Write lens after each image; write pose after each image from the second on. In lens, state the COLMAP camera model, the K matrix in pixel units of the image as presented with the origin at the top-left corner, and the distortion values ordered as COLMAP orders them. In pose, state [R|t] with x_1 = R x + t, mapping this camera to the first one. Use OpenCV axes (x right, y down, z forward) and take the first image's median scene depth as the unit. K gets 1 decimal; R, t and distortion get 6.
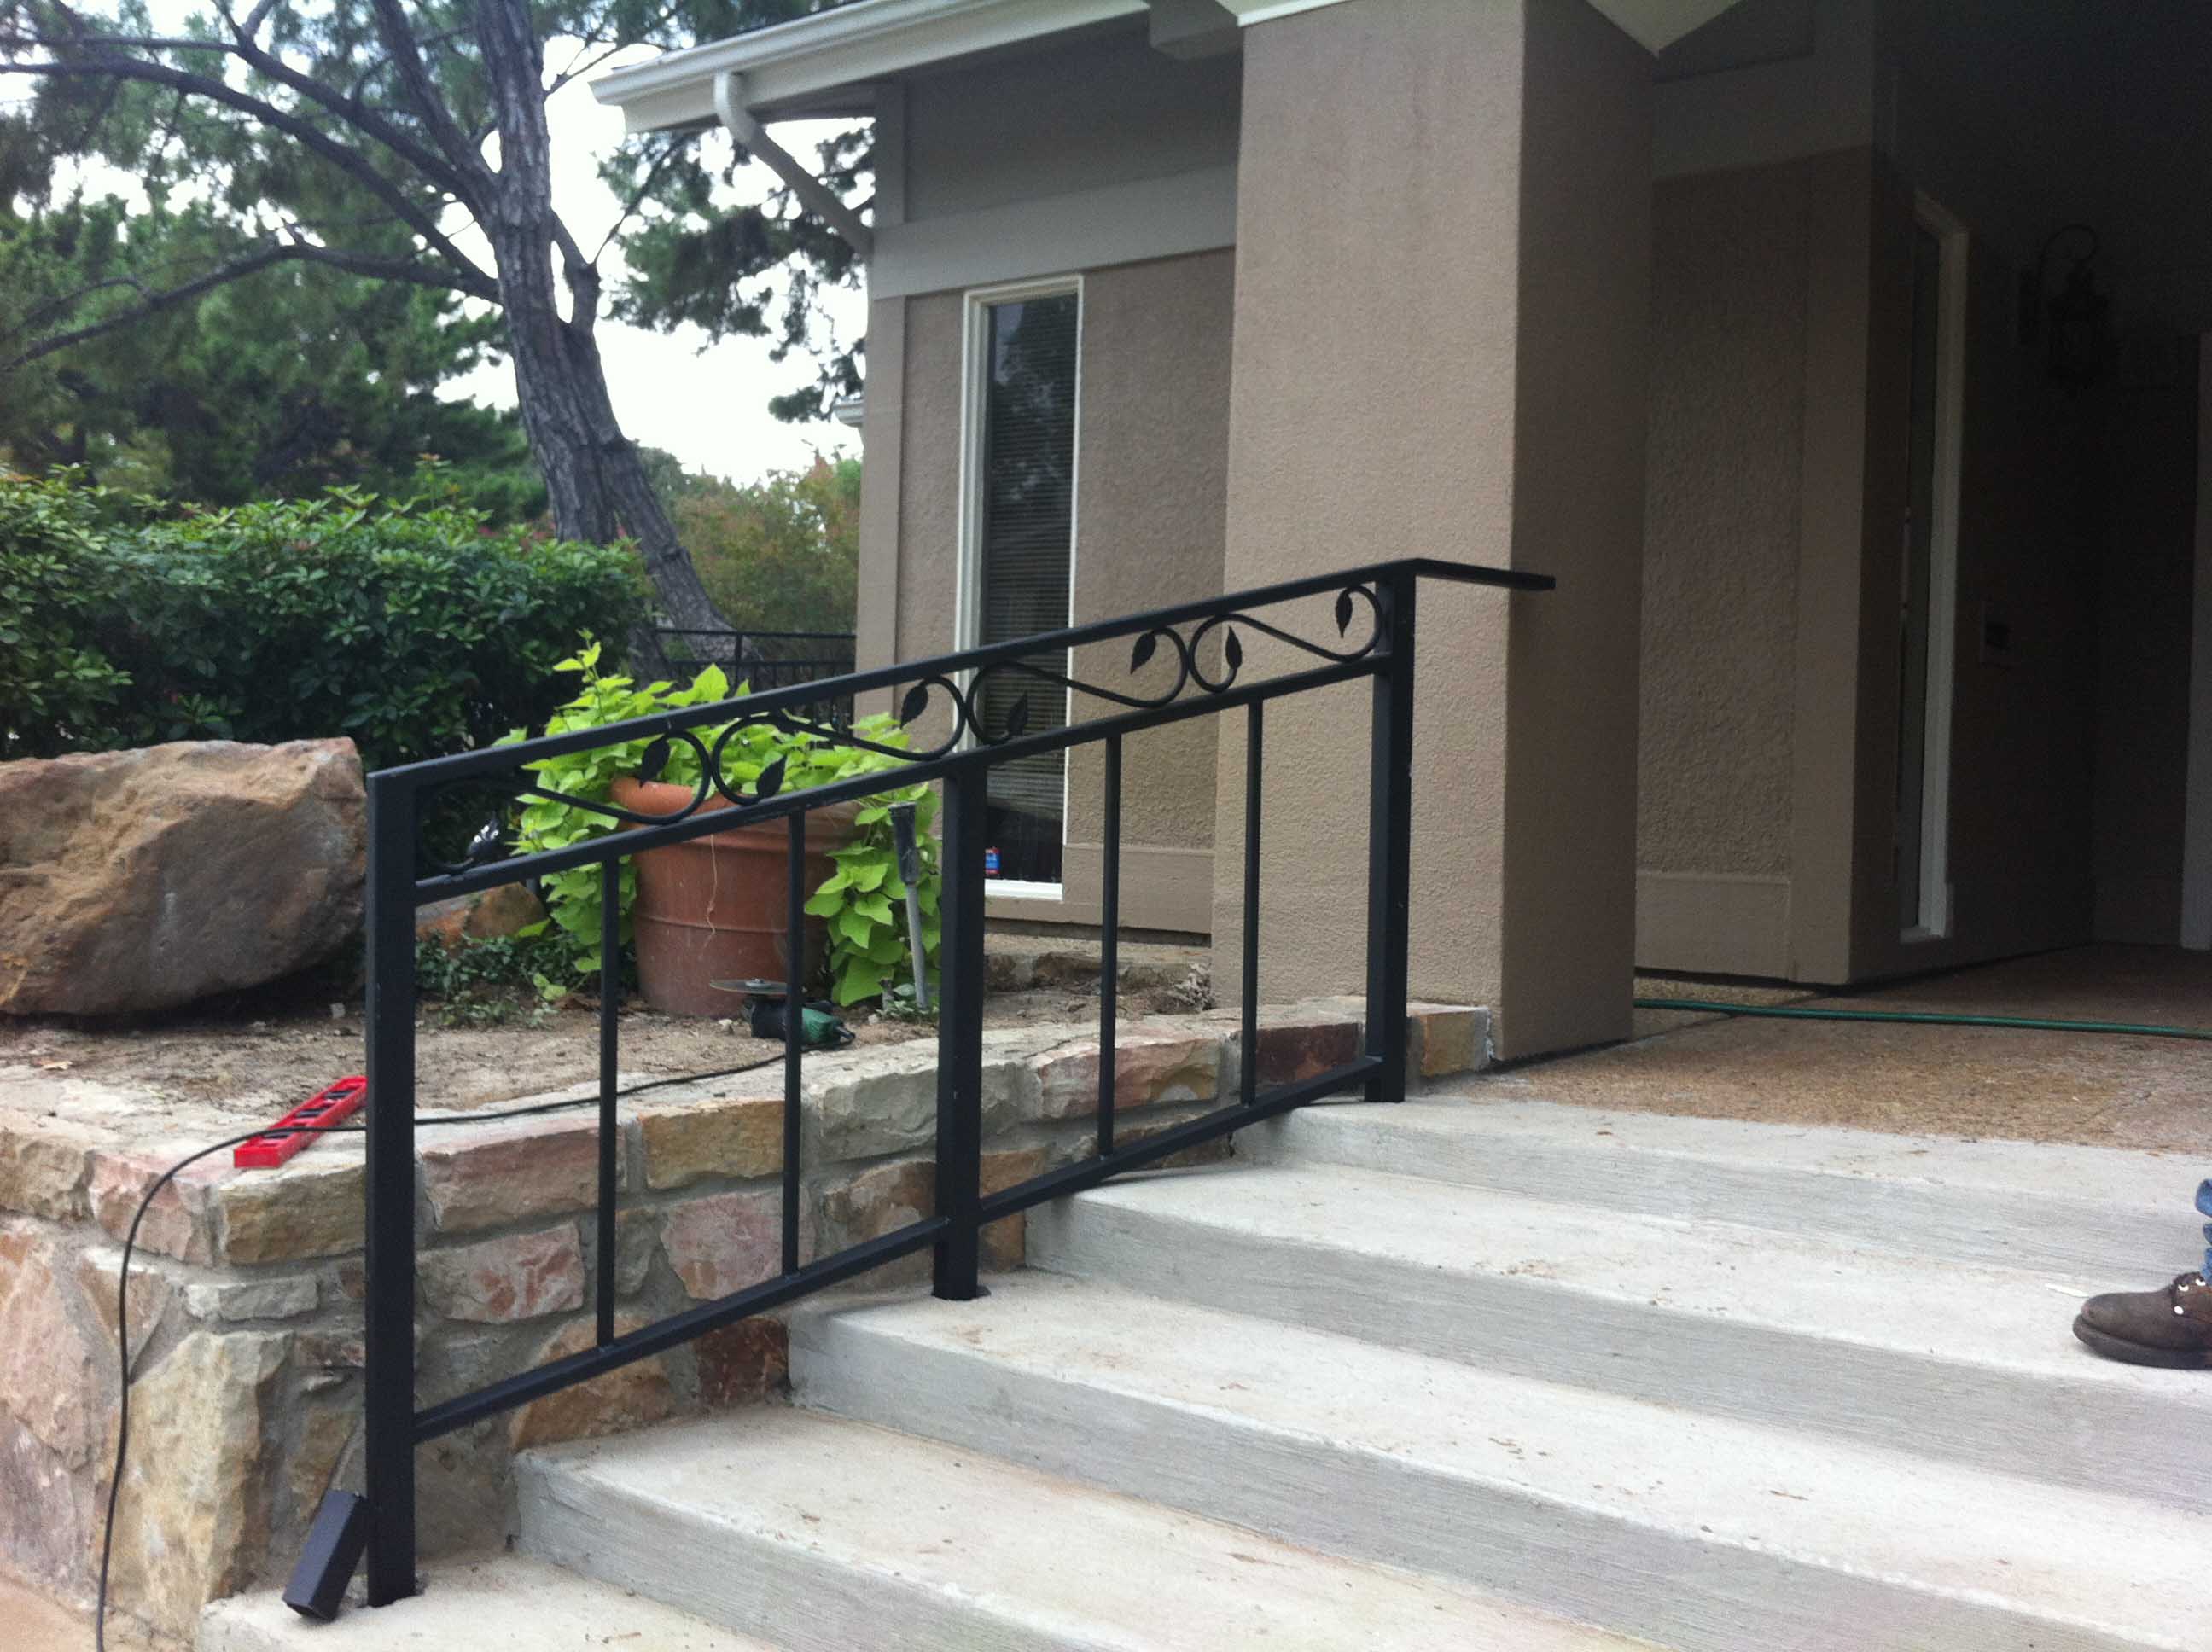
lens RADIAL K [[2187.6, 0, 1148.6], [0, 2187.6, 721.2], [0, 0, 1]] dist [0.317941, -0.776340]
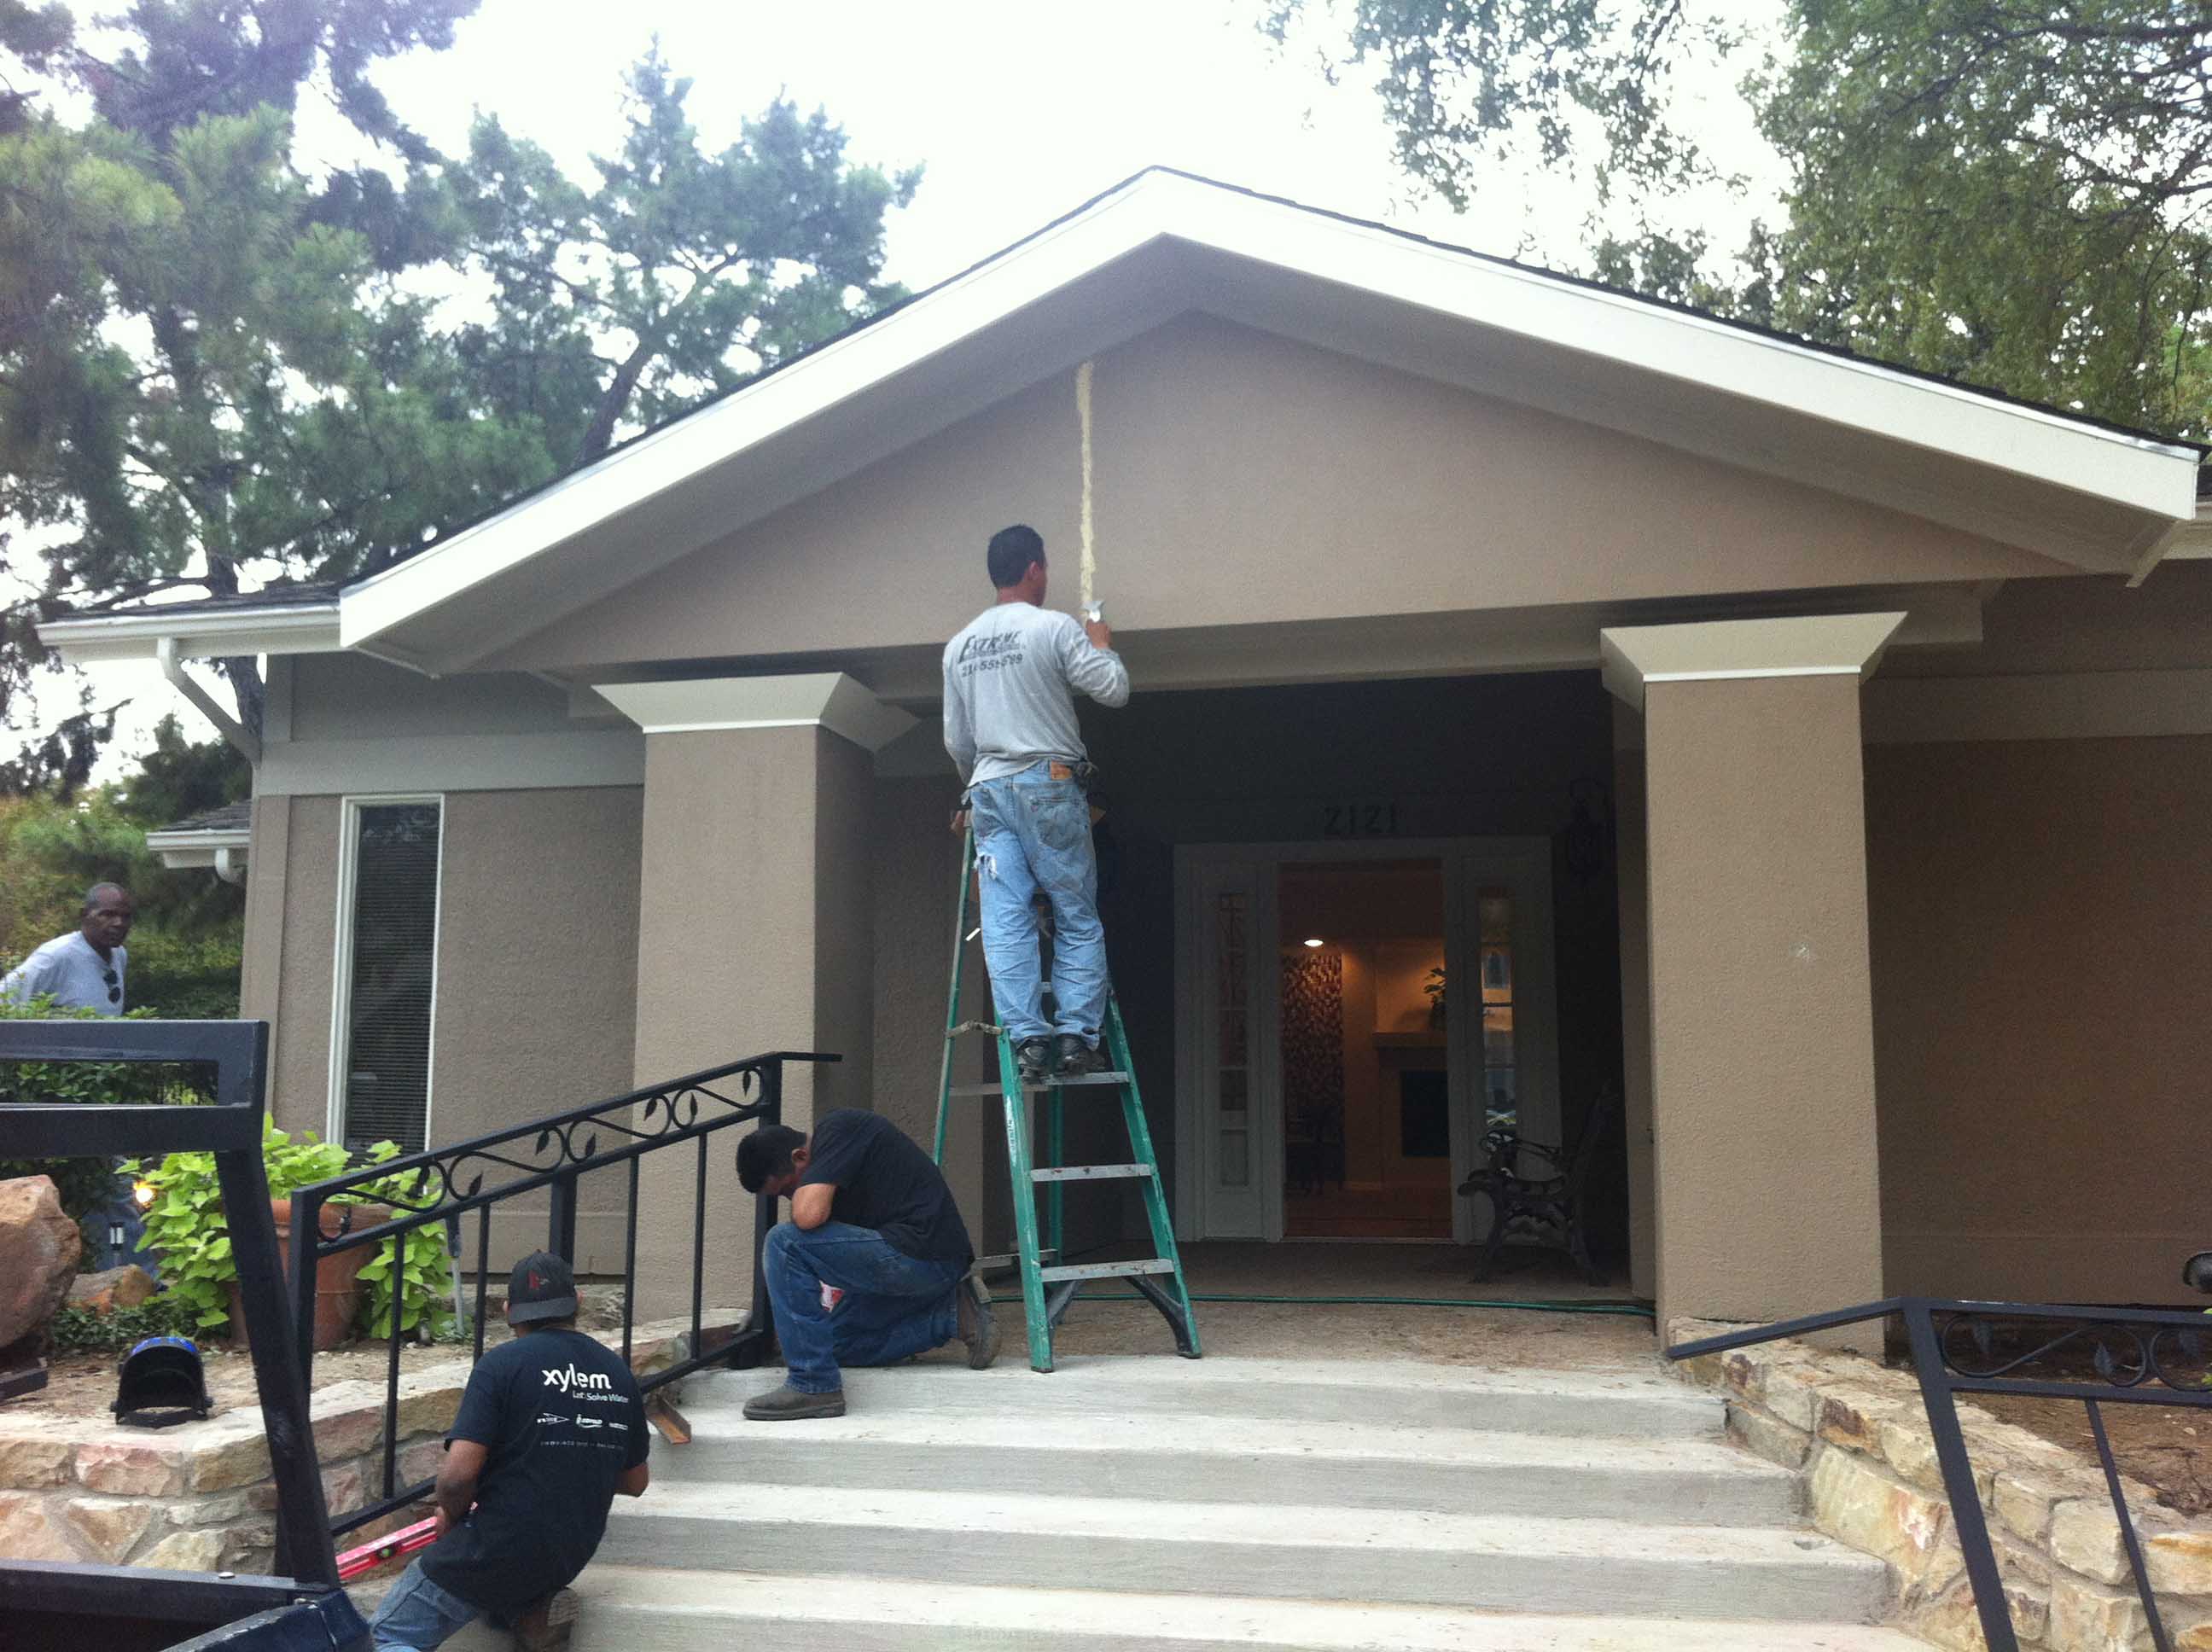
lens RADIAL K [[2091.9, 0, 1228.3], [0, 2091.9, 828.7], [0, 0, 1]] dist [-0.005775, -0.068908]
pose [[0.895713, 0.022877, 0.444044, -0.309699], [0.021251, 0.995332, -0.094145, -0.086422], [-0.444125, 0.093763, 0.891045, -0.668082]]
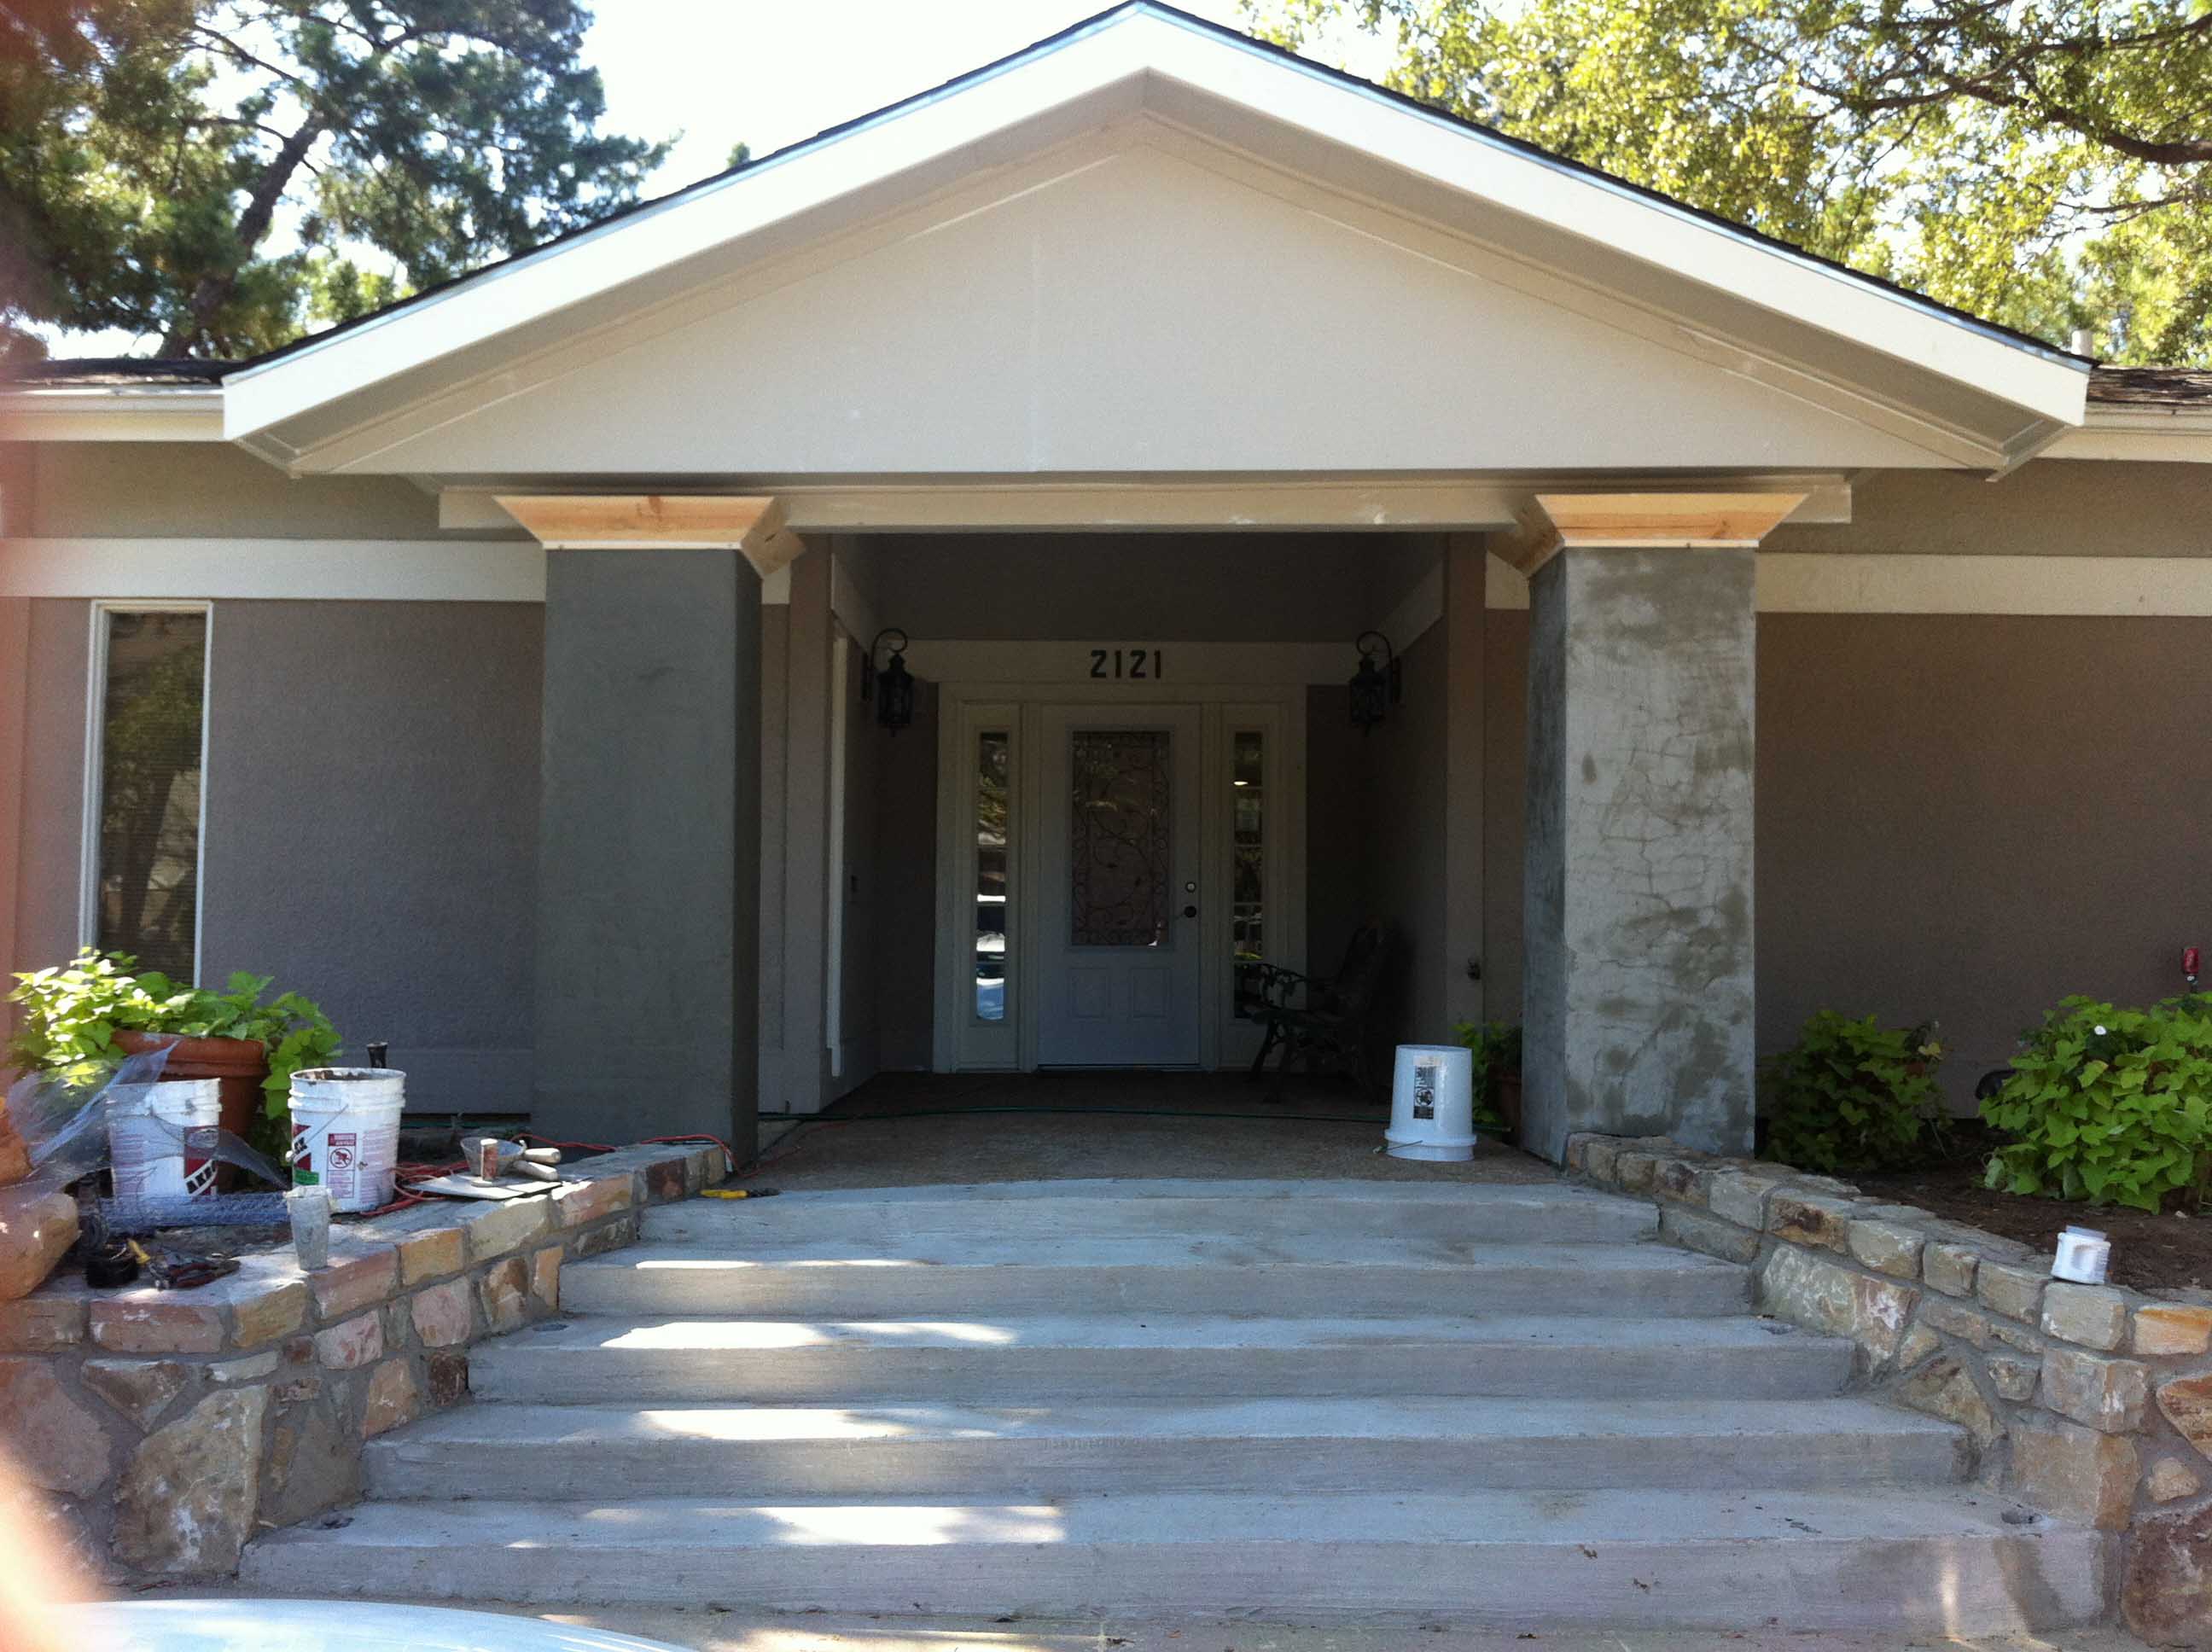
lens RADIAL K [[2072.7, 0, 1232.0], [0, 2072.7, 830.6], [0, 0, 1]] dist [0.047035, -0.177295]
pose [[0.765893, 0.002578, 0.642963, -0.624630], [0.008882, 0.999854, -0.014589, -0.088107], [-0.642907, 0.016885, 0.765758, -0.503438]]
